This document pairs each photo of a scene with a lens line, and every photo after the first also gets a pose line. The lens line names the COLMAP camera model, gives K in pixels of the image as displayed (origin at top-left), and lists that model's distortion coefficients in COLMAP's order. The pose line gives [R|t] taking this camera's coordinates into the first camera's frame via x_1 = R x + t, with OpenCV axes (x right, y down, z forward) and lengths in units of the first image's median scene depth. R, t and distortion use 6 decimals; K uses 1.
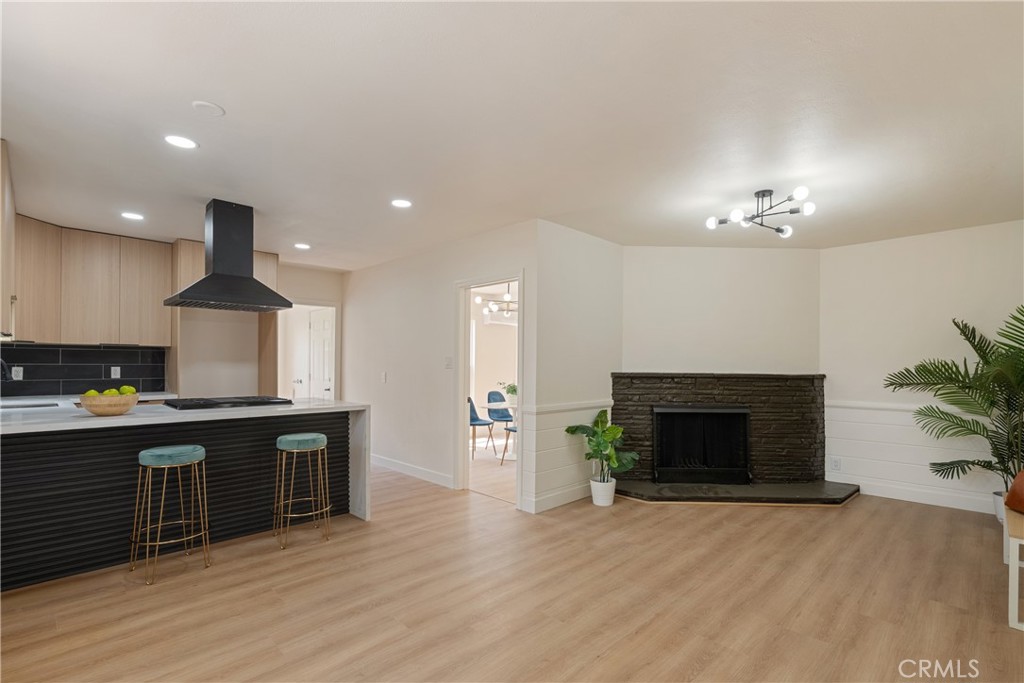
lens RADIAL K [[478.9, 0, 509.1], [0, 478.9, 361.3], [0, 0, 1]] dist [-0.001464, -0.000250]
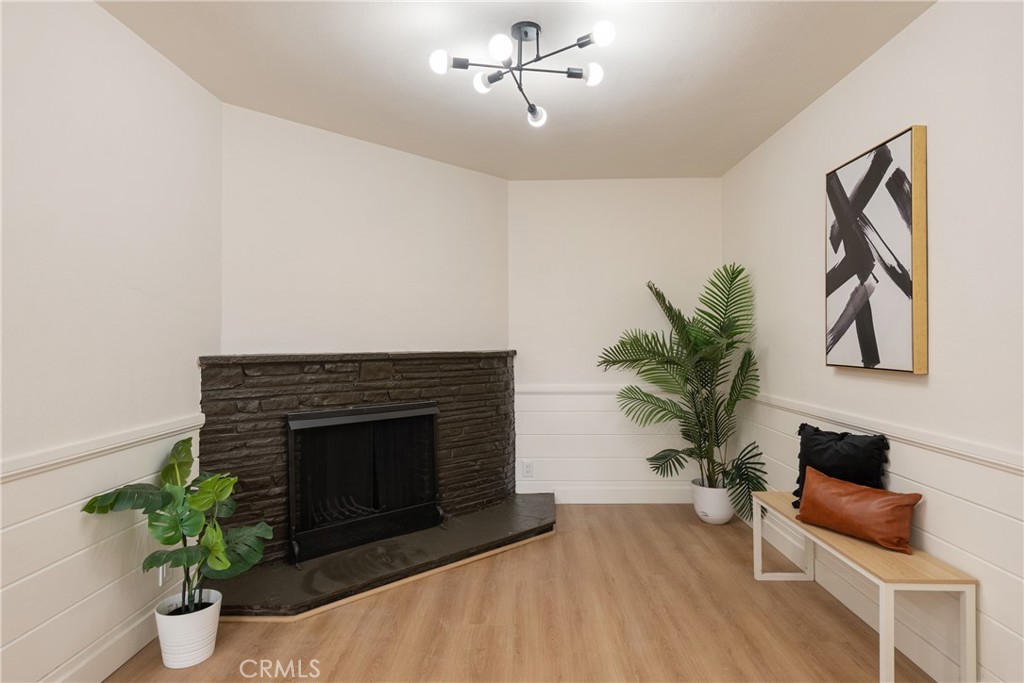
lens RADIAL K [[575.1, 0, 512.3], [0, 575.1, 334.0], [0, 0, 1]] dist [0.003309, 0.000813]
pose [[0.714105, -0.003340, 0.700030, 0.035835], [0.003443, 0.999993, 0.001259, 0.001318], [-0.700030, 0.001511, 0.714112, 0.386450]]
